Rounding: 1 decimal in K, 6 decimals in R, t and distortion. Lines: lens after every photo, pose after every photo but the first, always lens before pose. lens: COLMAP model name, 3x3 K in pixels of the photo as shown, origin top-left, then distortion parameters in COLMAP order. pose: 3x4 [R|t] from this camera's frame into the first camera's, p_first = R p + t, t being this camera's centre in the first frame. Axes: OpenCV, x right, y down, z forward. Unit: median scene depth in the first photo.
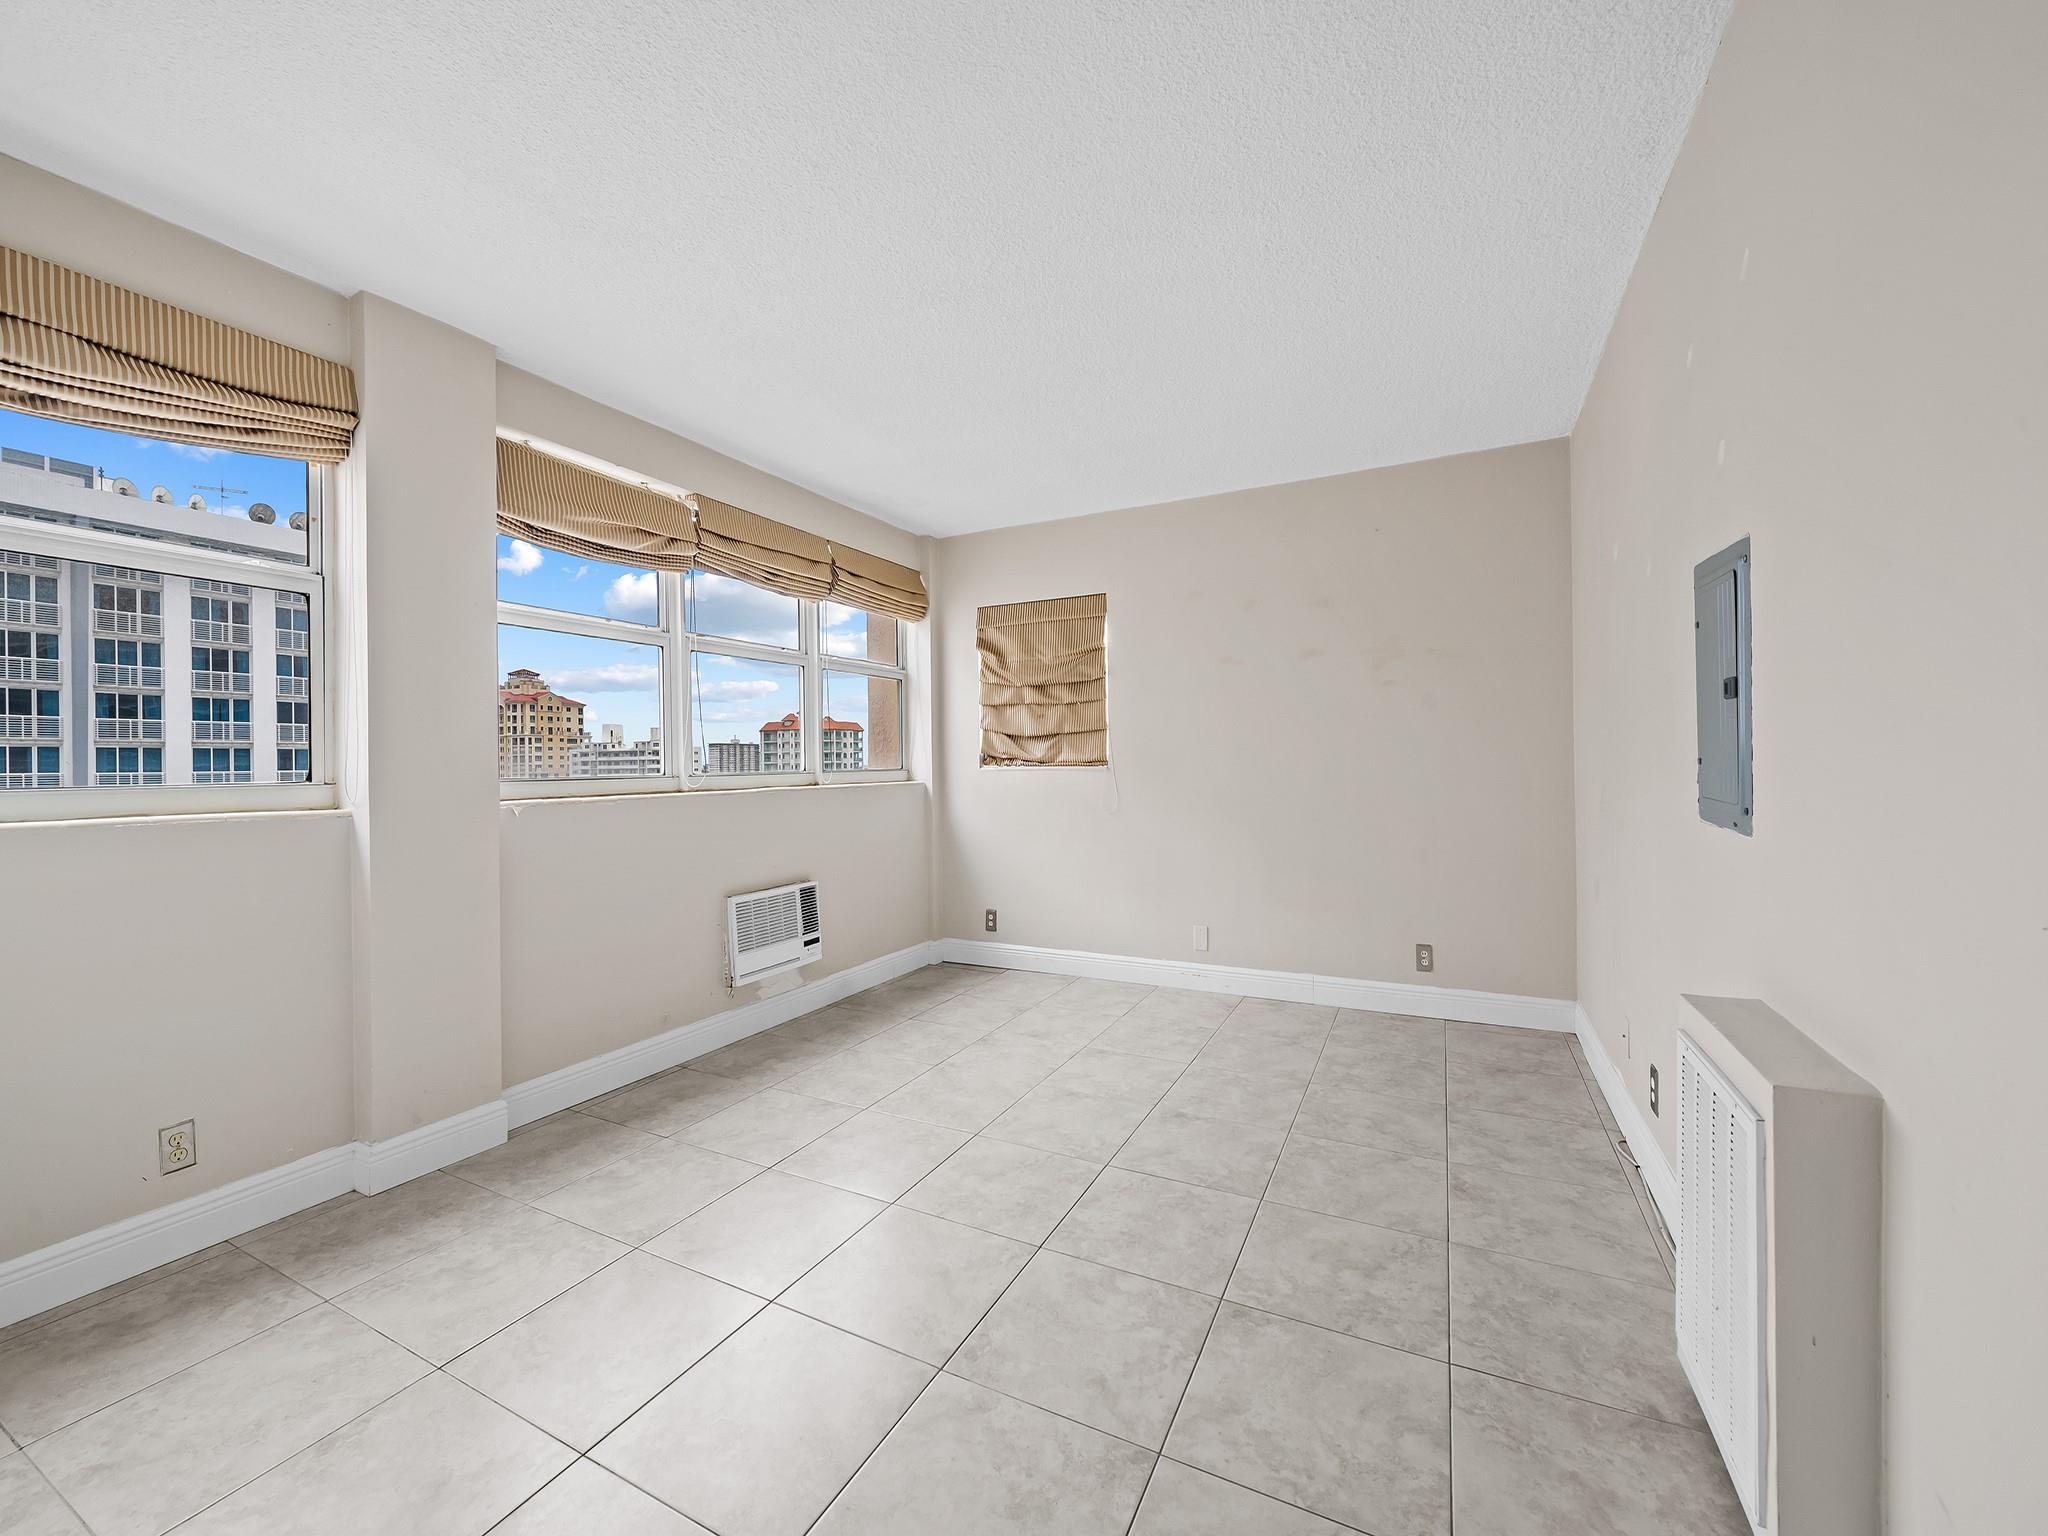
lens RADIAL K [[813.2, 0, 1034.9], [0, 813.2, 769.5], [0, 0, 1]] dist [0.001787, -0.002027]
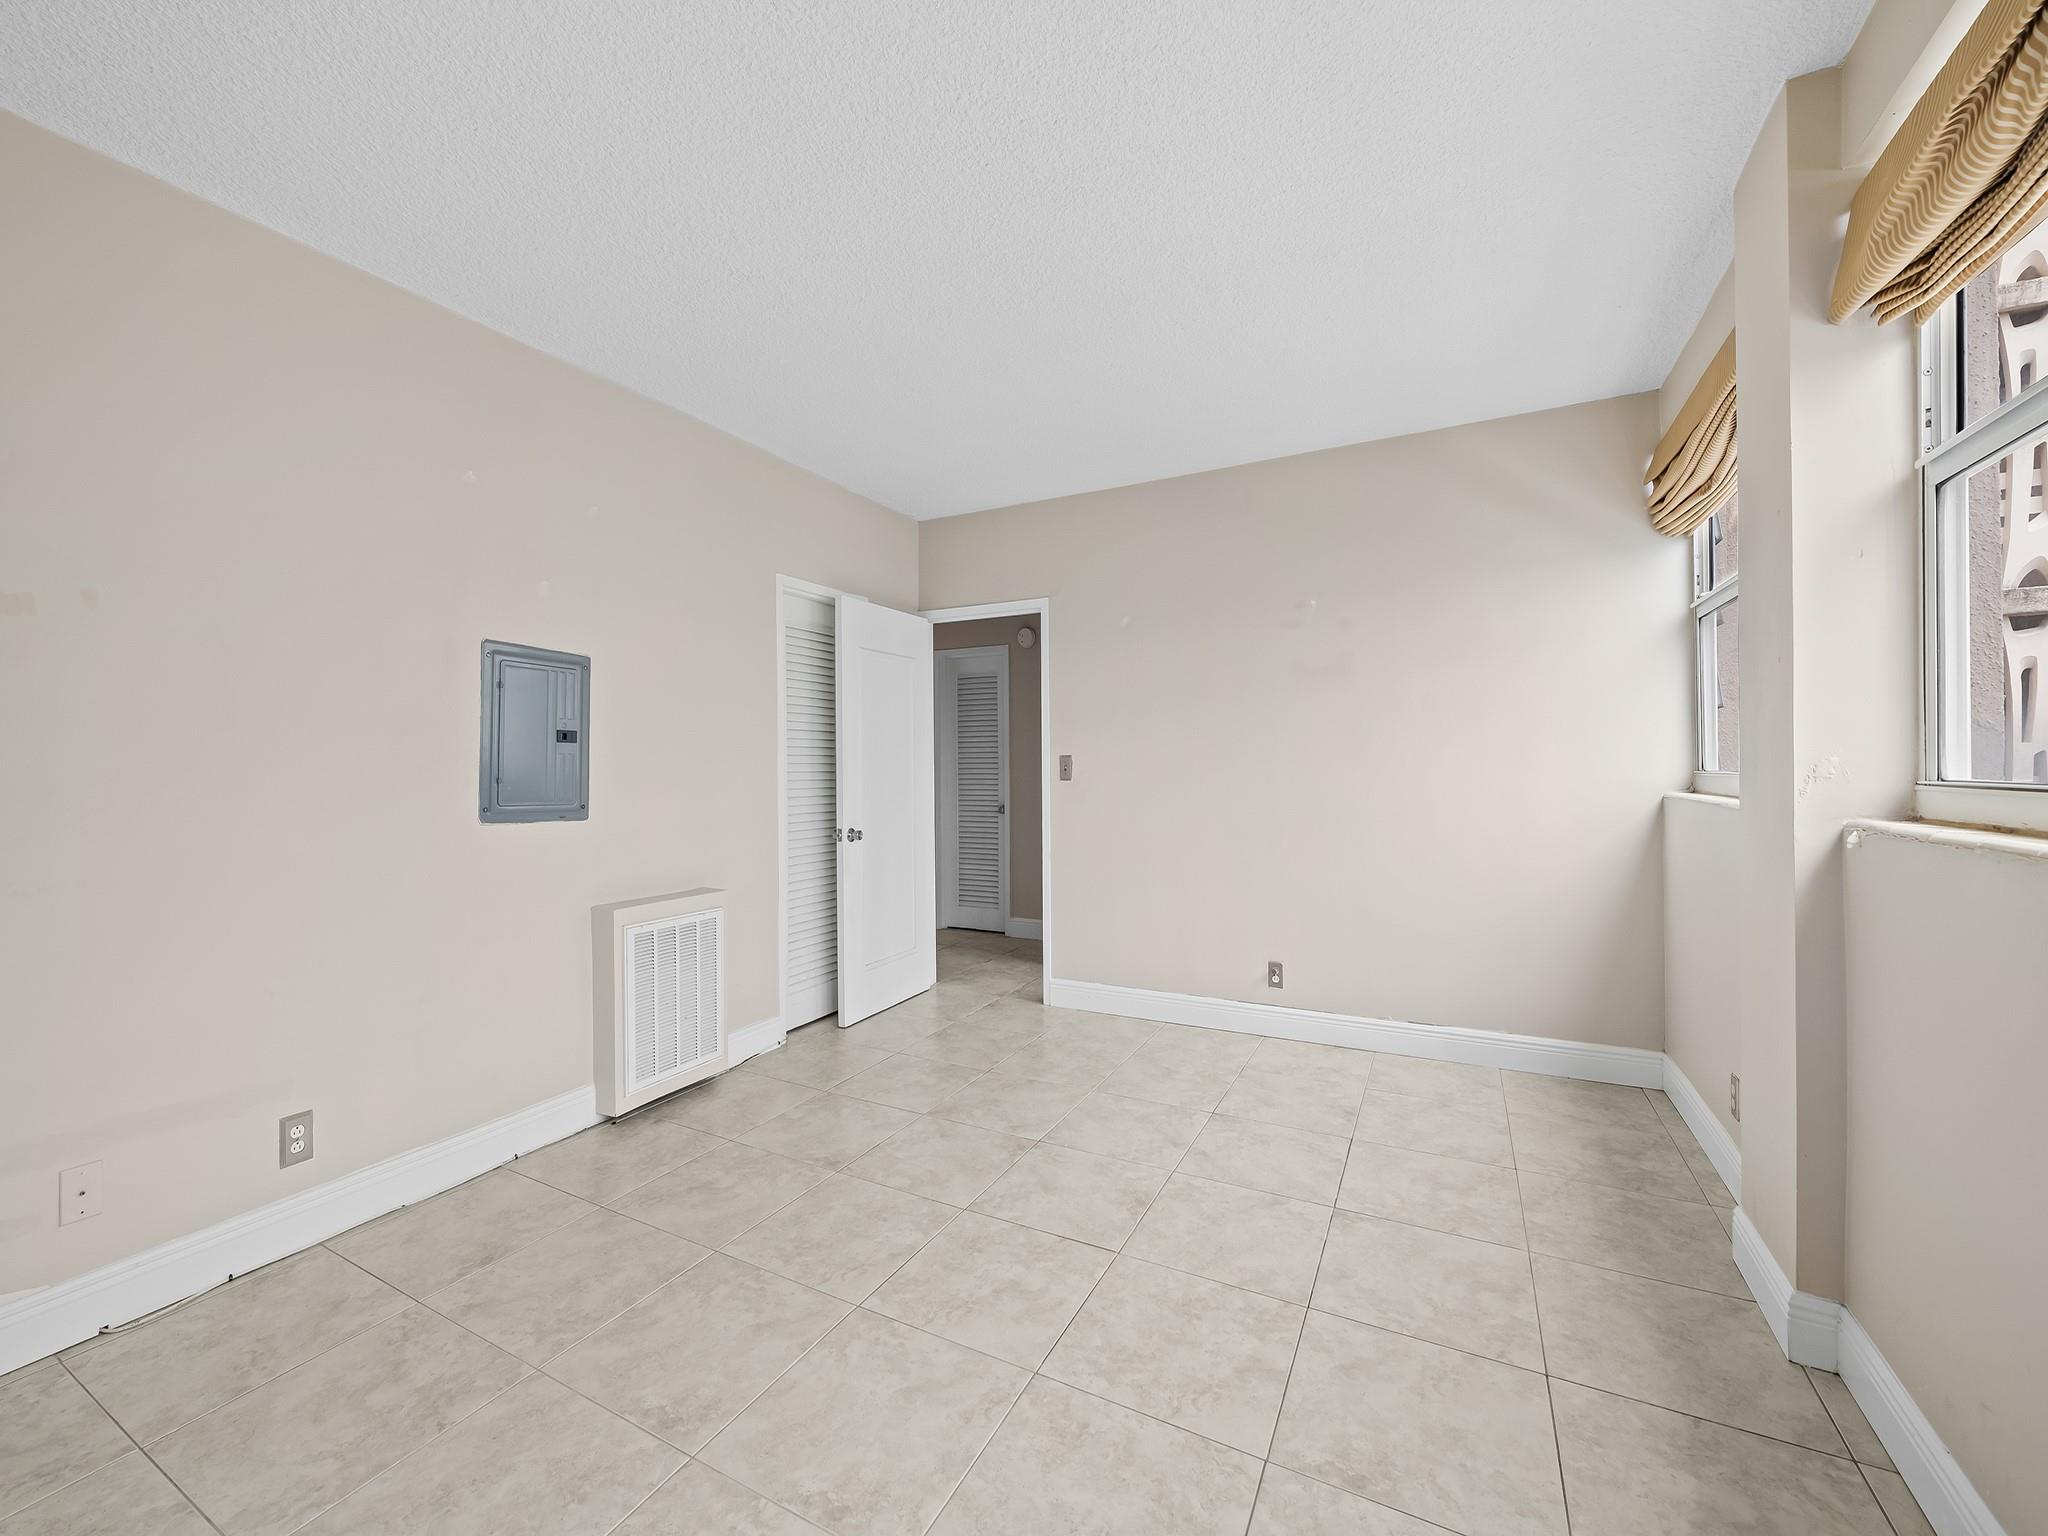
lens RADIAL K [[813.2, 0, 1029.0], [0, 813.2, 765.2], [0, 0, 1]] dist [0.001787, -0.002027]
pose [[-0.999482, 0.025745, 0.019321, -0.108358], [0.025859, 0.999650, 0.005669, -0.018265], [-0.019168, 0.006165, -0.999797, 1.931944]]
